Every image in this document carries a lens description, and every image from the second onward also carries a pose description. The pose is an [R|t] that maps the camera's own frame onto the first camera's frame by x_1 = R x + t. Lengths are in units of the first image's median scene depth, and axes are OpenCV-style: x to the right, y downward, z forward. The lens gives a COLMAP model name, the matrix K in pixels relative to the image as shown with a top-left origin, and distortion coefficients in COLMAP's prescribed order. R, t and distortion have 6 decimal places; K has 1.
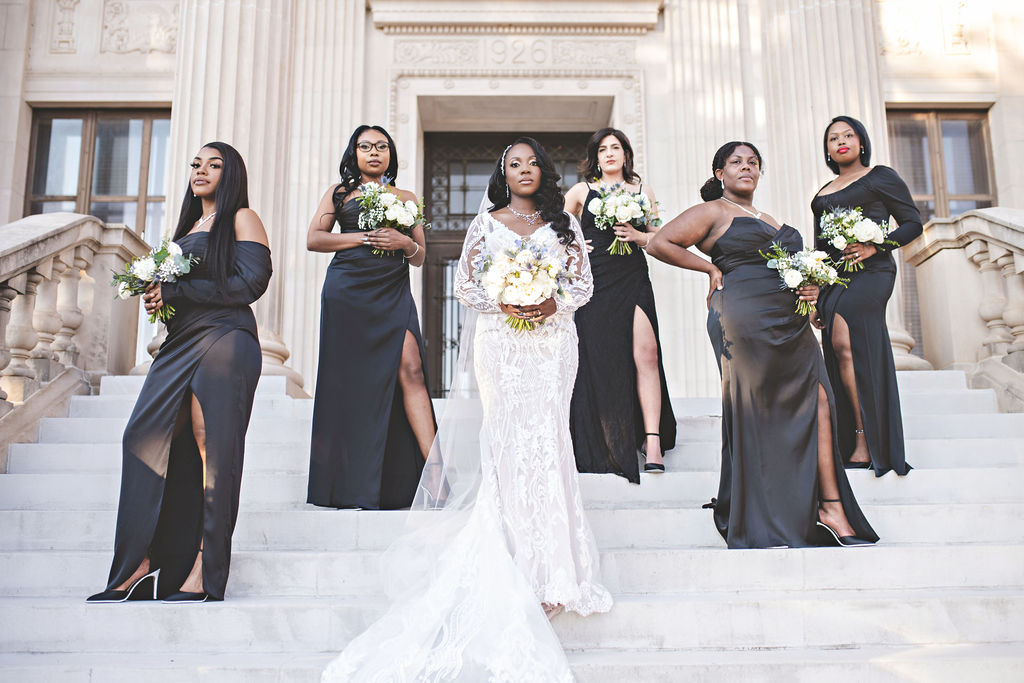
lens RADIAL K [[1165.0, 0, 493.9], [0, 1165.0, 332.4], [0, 0, 1]] dist [-0.026599, 0.009292]
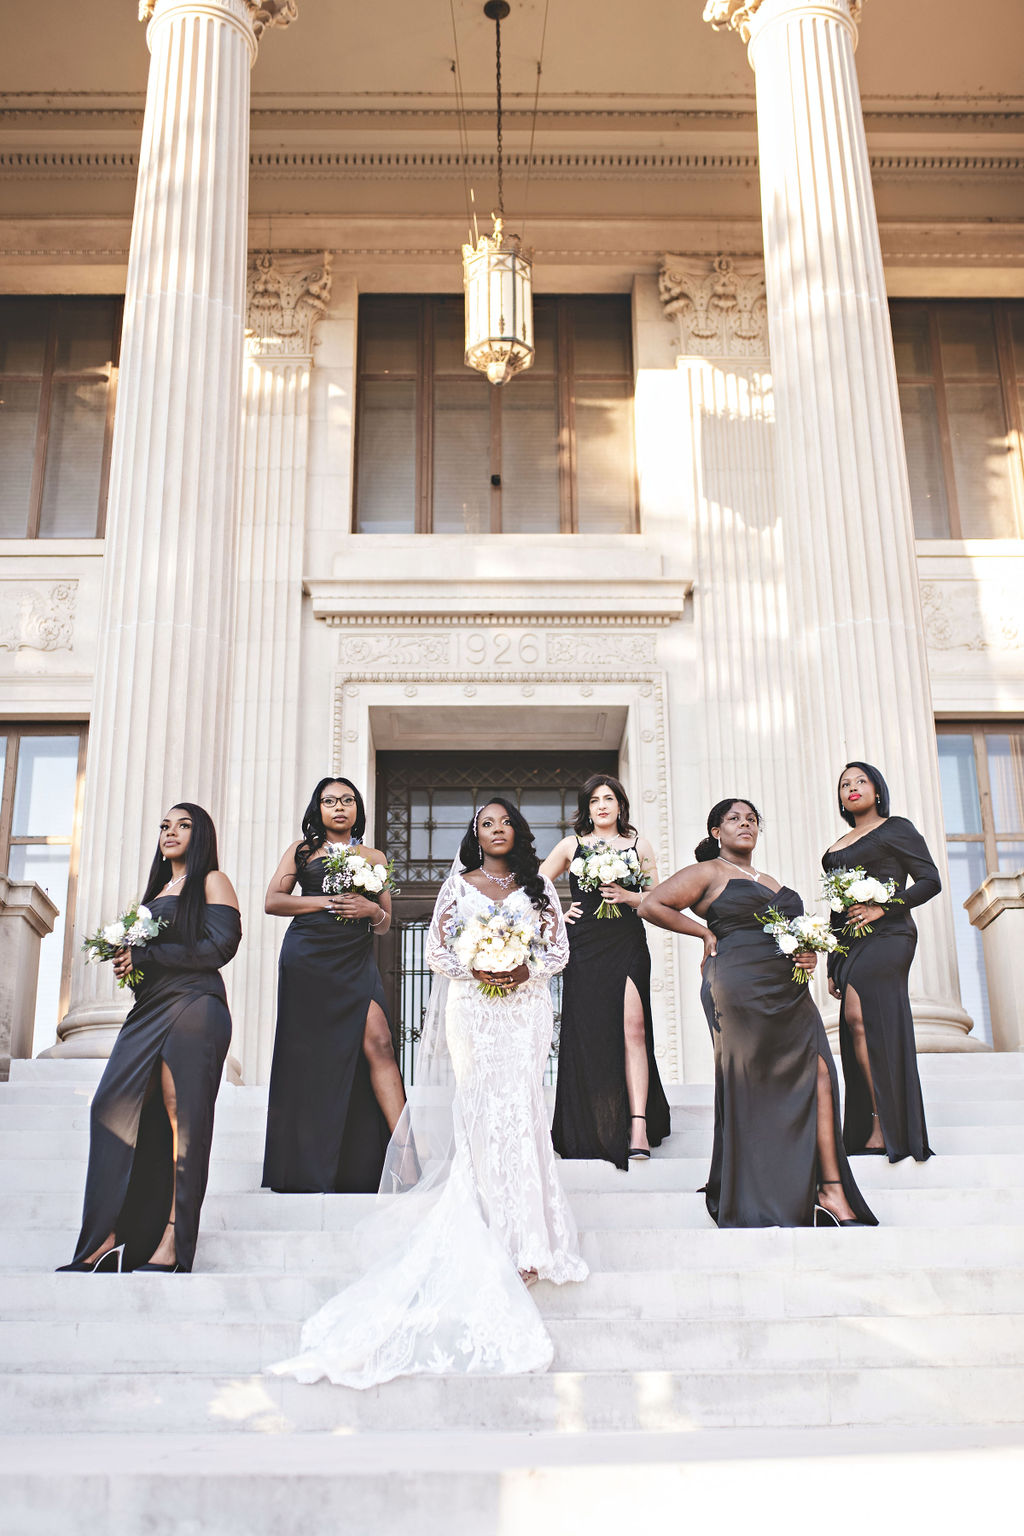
lens RADIAL K [[1747.5, 0, 512.0], [0, 1747.5, 768.0], [0, 0, 1]] dist [-0.026599, 0.009292]
pose [[0.999707, 0.001404, 0.024155, 0.000076], [0.002204, 0.988884, -0.148676, 0.020039], [-0.024095, 0.148685, 0.988591, -0.364901]]
